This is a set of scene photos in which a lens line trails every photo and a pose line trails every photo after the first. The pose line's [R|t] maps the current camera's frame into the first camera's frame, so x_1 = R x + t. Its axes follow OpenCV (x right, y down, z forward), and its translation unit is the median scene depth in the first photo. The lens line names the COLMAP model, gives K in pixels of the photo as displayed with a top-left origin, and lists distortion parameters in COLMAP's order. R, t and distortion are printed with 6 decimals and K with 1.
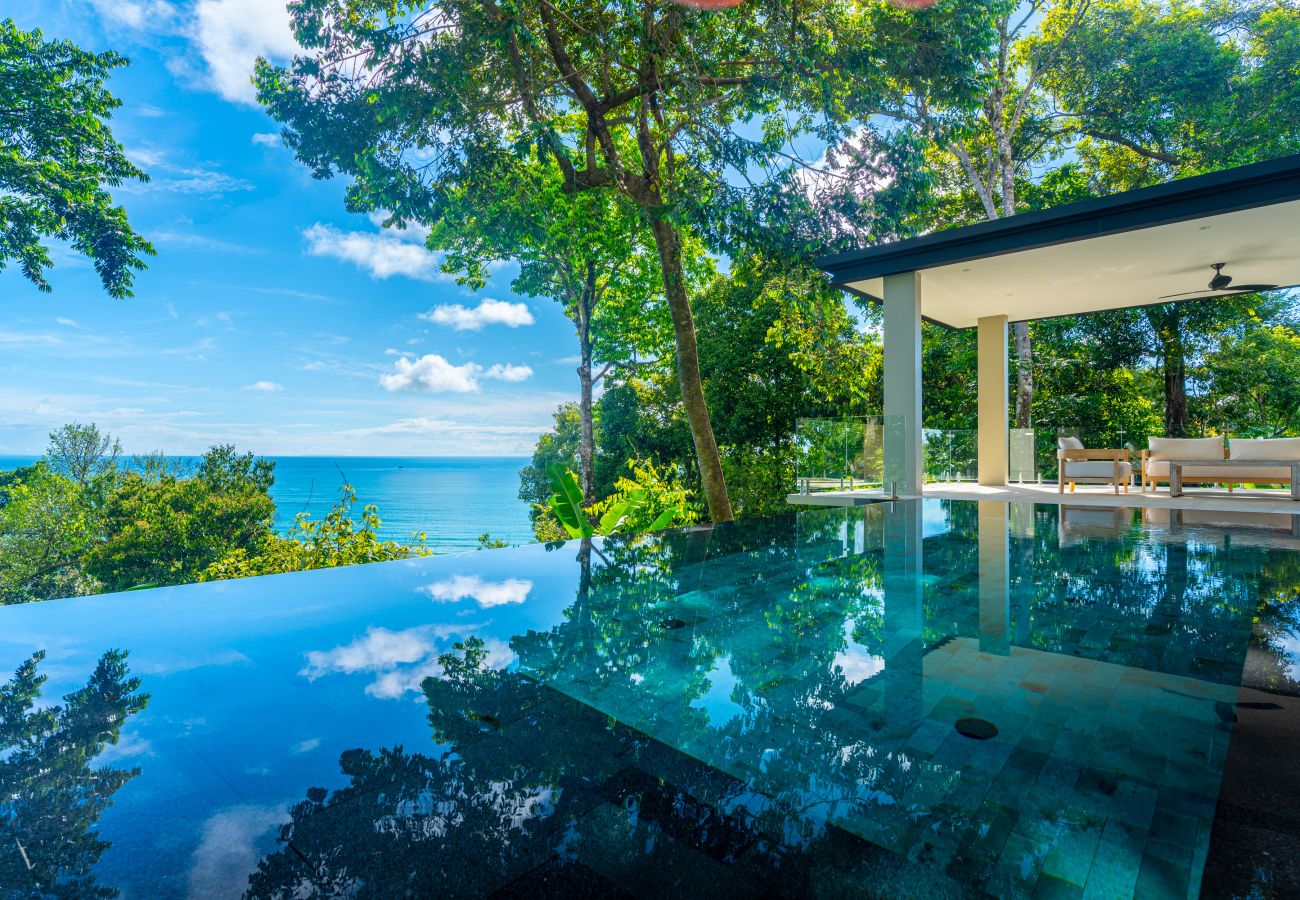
lens RADIAL K [[725.6, 0, 625.8], [0, 725.6, 429.0], [0, 0, 1]] dist [-0.001647, -0.001242]
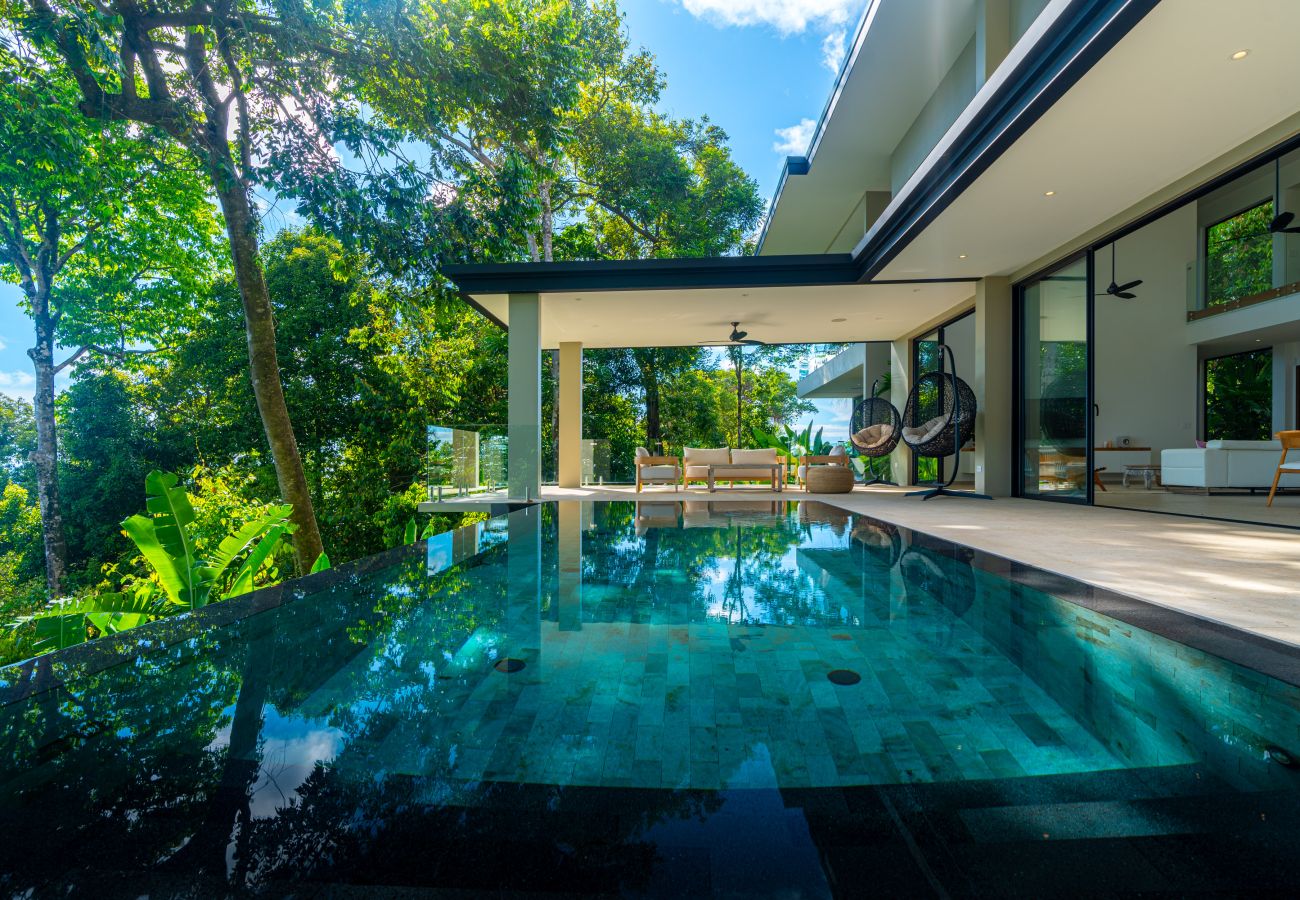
lens RADIAL K [[685.9, 0, 668.0], [0, 685.9, 452.3], [0, 0, 1]] dist [0.002650, -0.006907]
pose [[0.756401, 0.005117, 0.654089, -0.034371], [-0.019276, 0.999709, 0.014470, 0.000763], [-0.653825, -0.023553, 0.756280, 0.023269]]
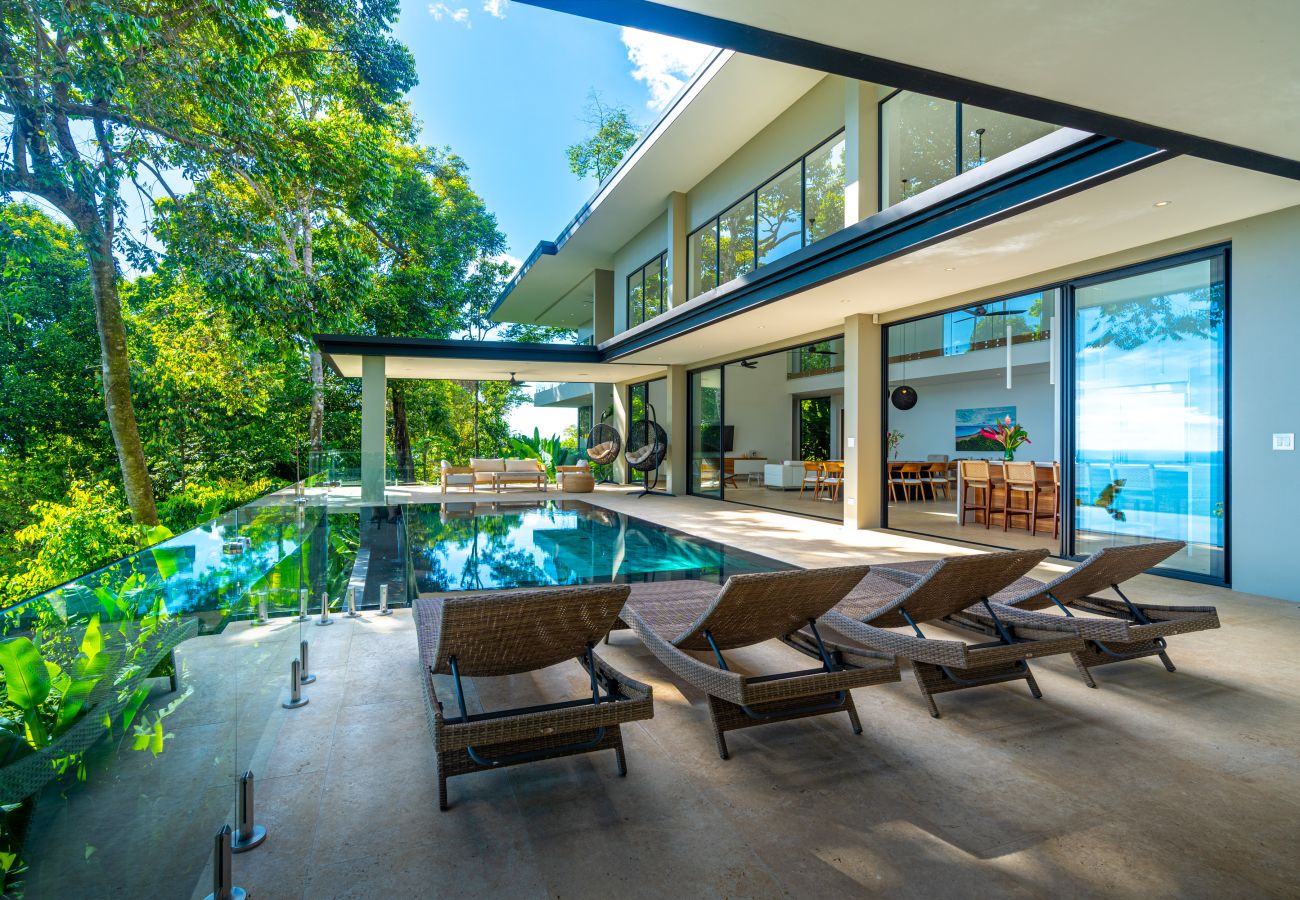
lens RADIAL K [[665.2, 0, 624.3], [0, 665.2, 429.1], [0, 0, 1]] dist [-0.011015, 0.000361]
pose [[0.480729, 0.020941, 0.876619, -0.158431], [-0.030835, 0.999500, -0.006967, -0.018381], [-0.876327, -0.023681, 0.481134, -0.034753]]
